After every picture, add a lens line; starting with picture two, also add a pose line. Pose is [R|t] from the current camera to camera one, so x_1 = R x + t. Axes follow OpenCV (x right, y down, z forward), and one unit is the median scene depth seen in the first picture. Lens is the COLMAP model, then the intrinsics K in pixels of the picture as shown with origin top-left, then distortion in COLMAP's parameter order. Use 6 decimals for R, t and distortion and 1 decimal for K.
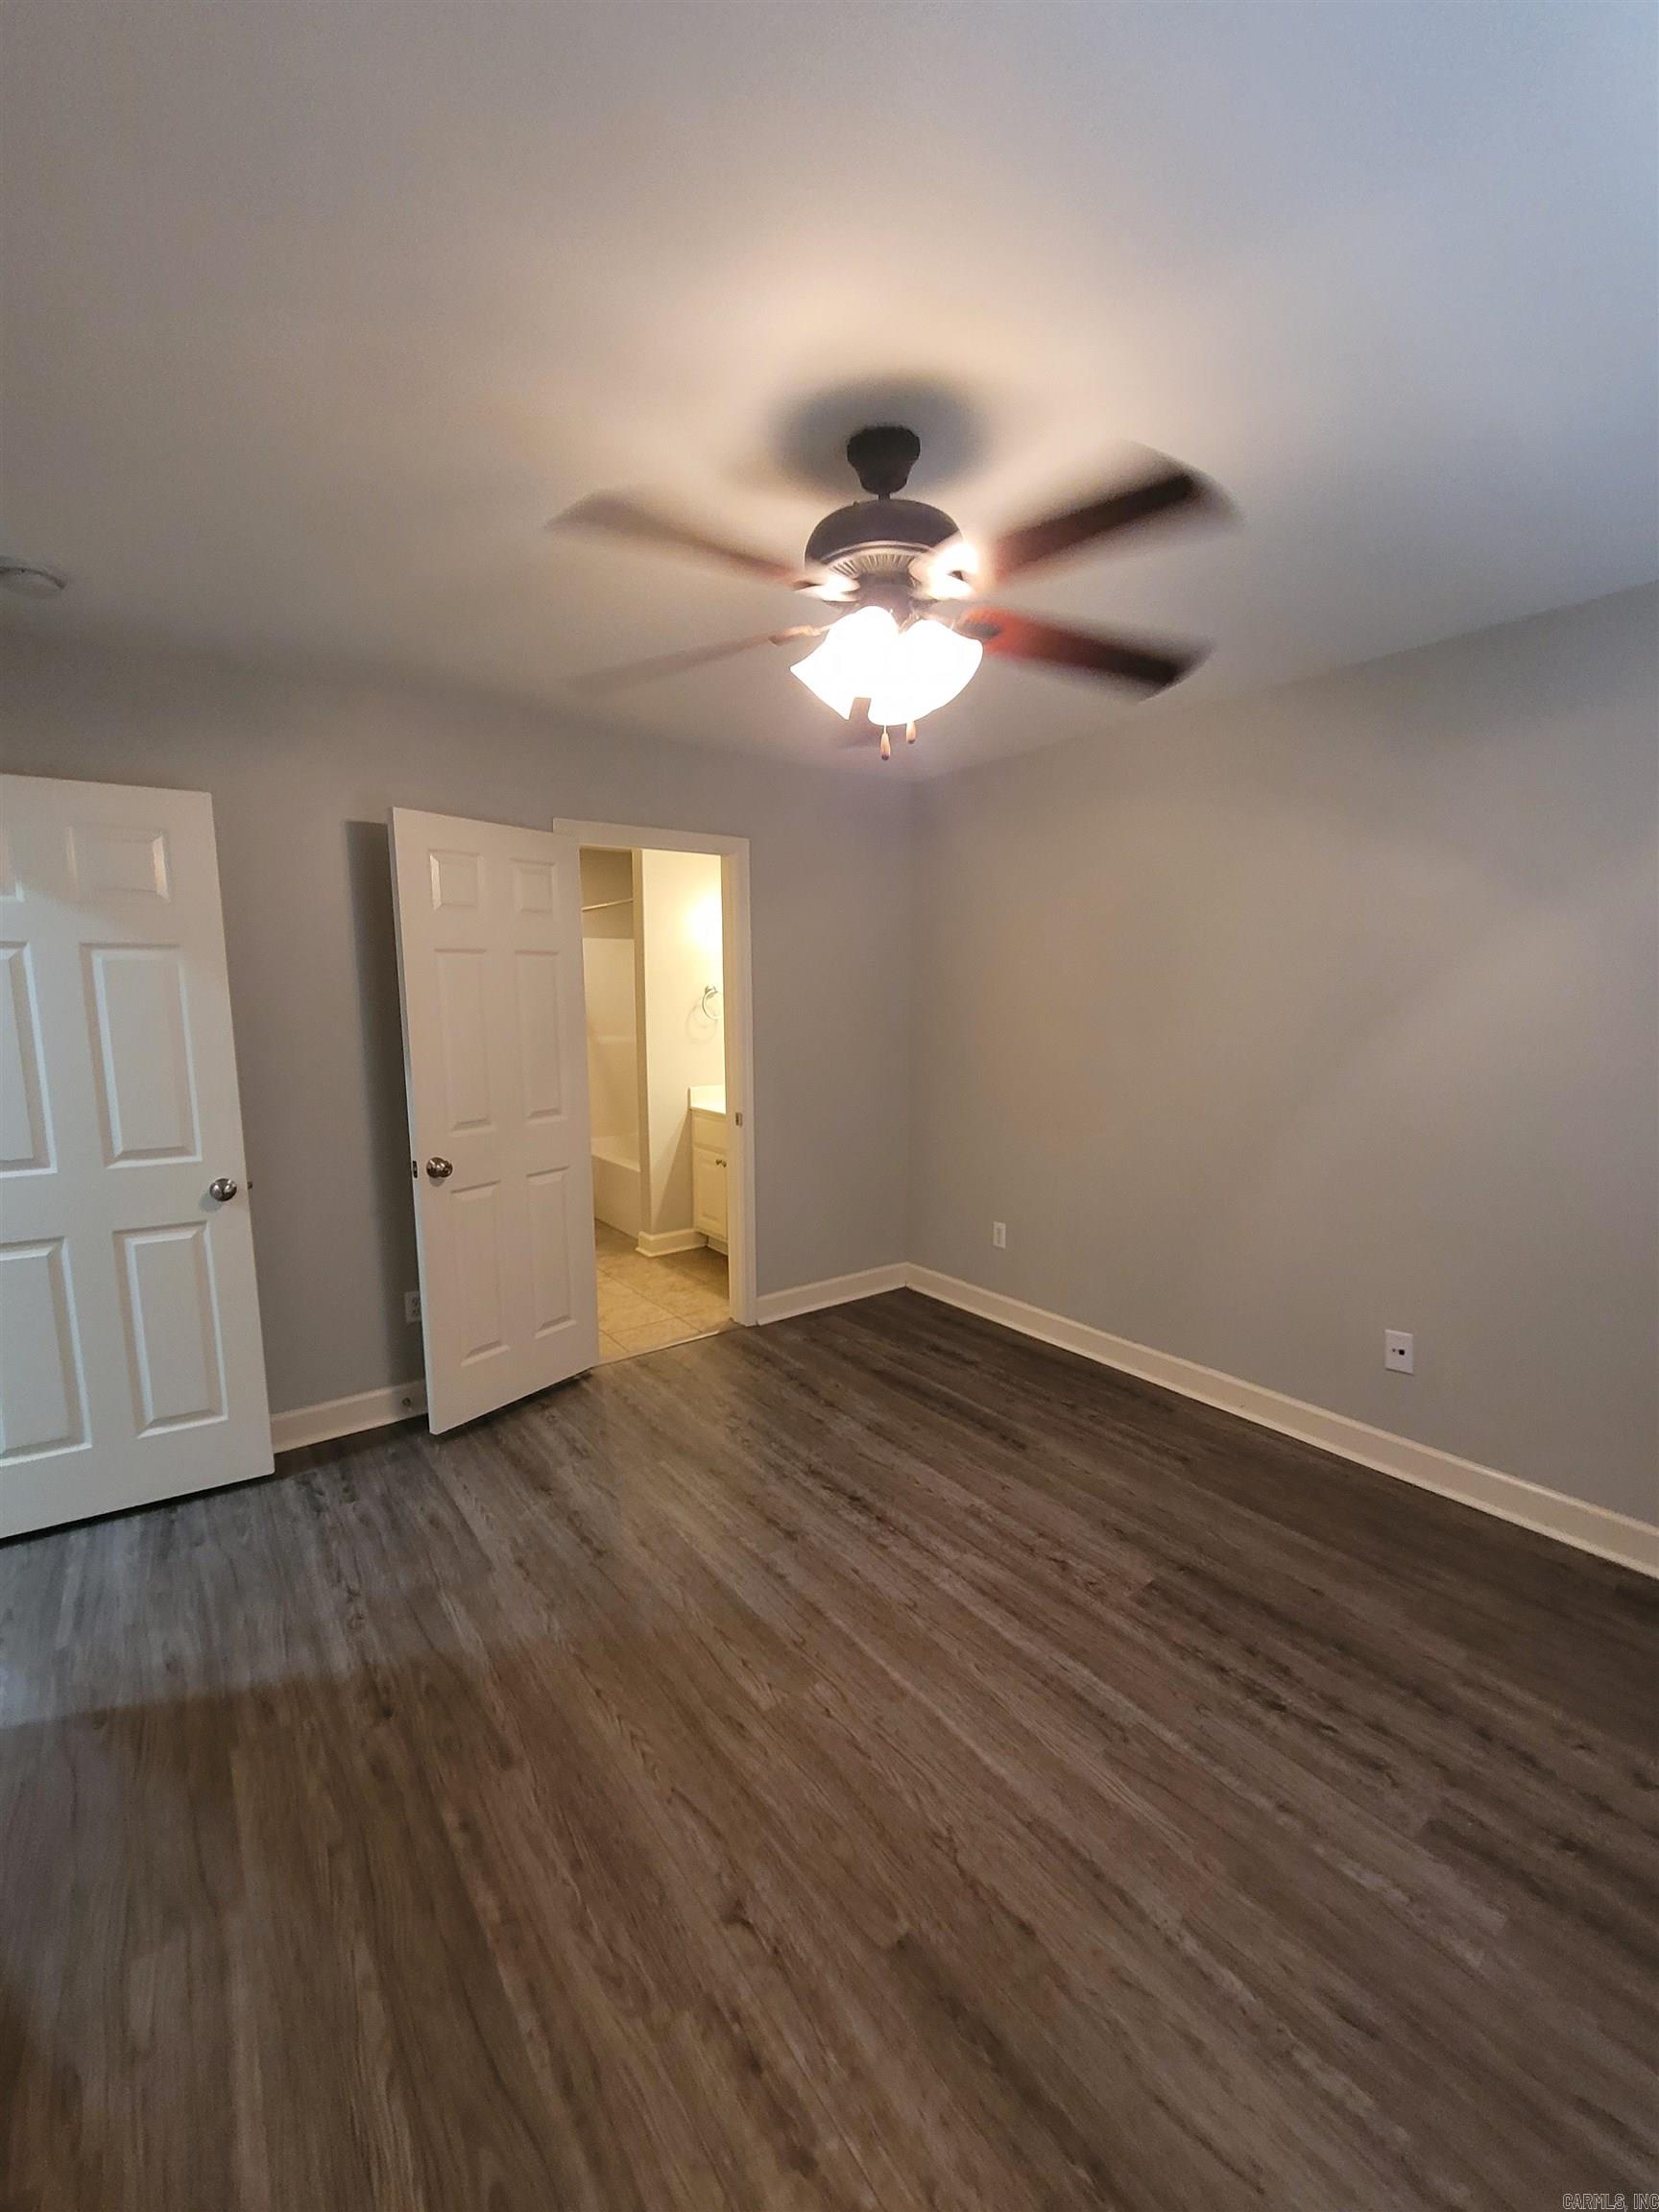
lens RADIAL K [[903.3, 0, 821.5], [0, 903.3, 1103.4], [0, 0, 1]] dist [-0.000876, 0.000975]
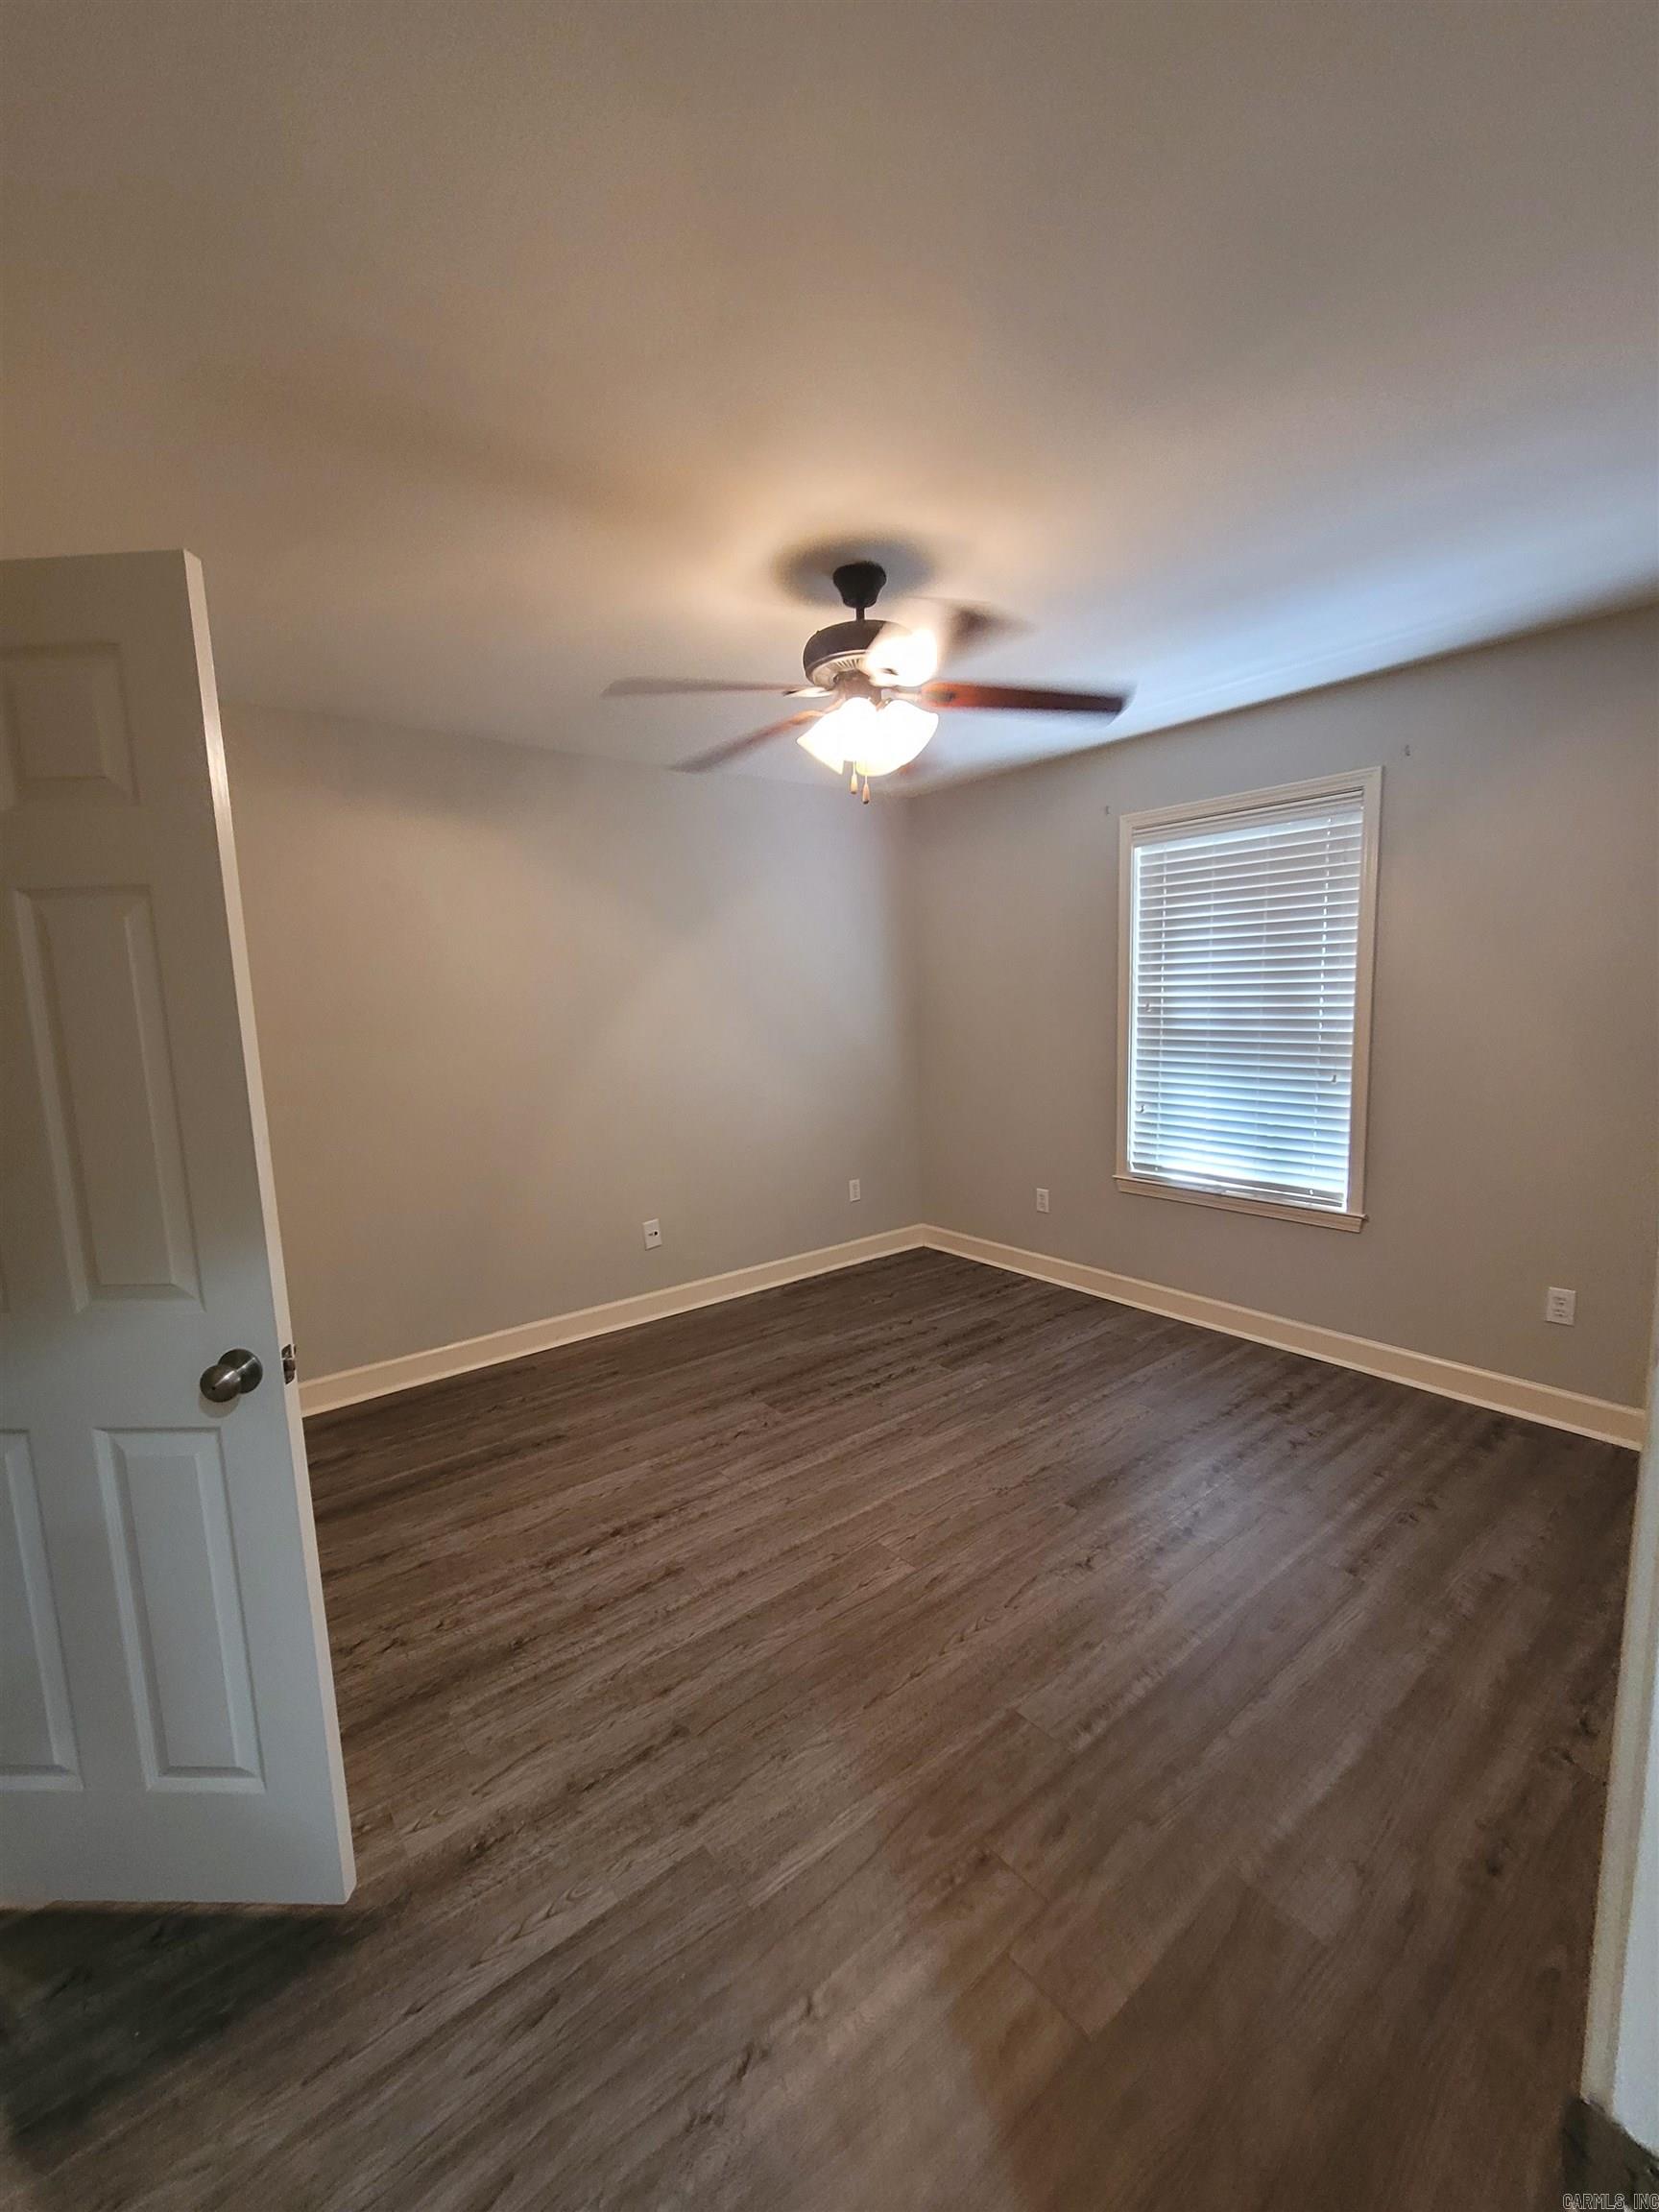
lens RADIAL K [[903.3, 0, 821.5], [0, 903.3, 1103.4], [0, 0, 1]] dist [-0.000876, 0.000975]
pose [[-0.017060, -0.122688, 0.992299, -1.034741], [0.162137, 0.978968, 0.123827, -0.091139], [-0.986621, 0.163001, 0.003191, 0.894584]]
